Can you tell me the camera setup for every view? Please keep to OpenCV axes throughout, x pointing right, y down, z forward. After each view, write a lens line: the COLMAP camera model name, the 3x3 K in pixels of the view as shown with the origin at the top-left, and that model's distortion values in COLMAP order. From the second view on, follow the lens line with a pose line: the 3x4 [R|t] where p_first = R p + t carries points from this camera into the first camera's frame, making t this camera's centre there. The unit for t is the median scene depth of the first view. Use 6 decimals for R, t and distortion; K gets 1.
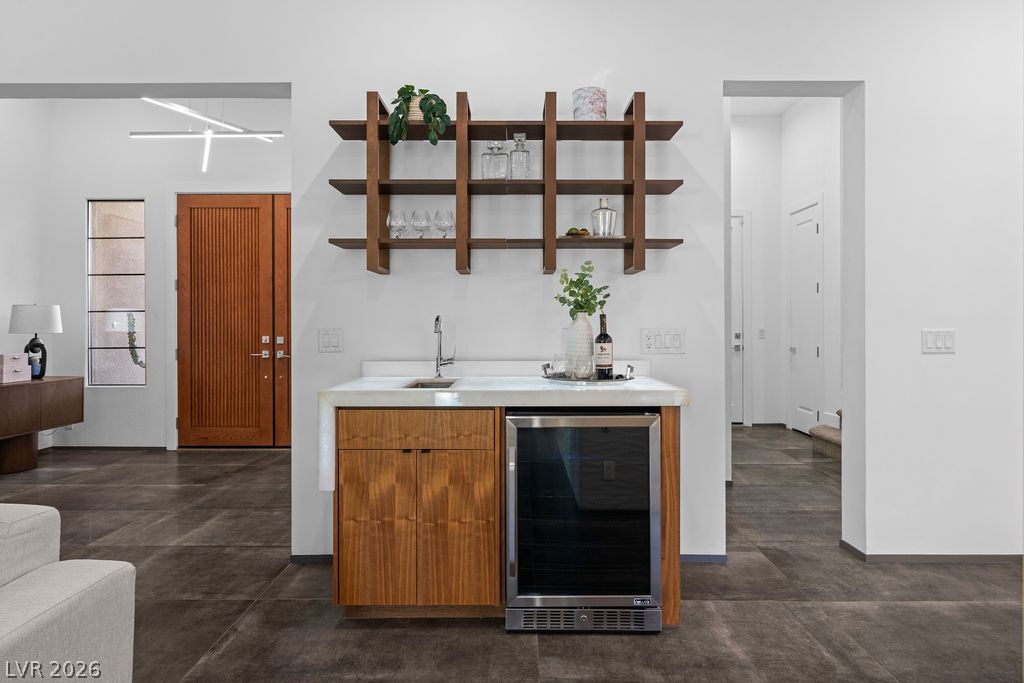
lens RADIAL K [[568.8, 0, 514.6], [0, 568.8, 322.6], [0, 0, 1]] dist [0.006020, 0.000041]
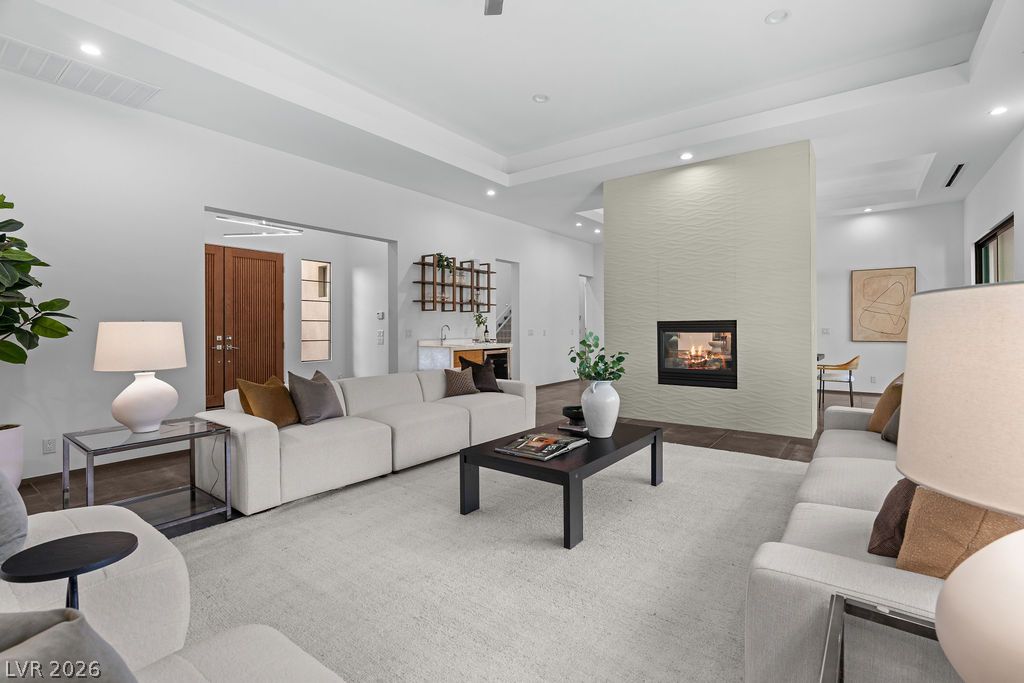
lens RADIAL K [[468.6, 0, 508.7], [0, 468.6, 325.1], [0, 0, 1]] dist [-0.005798, 0.001223]
pose [[0.589849, 0.002814, 0.807509, -1.955812], [-0.000769, 0.999995, -0.002924, -0.005721], [-0.807513, 0.001104, 0.589849, -0.812452]]
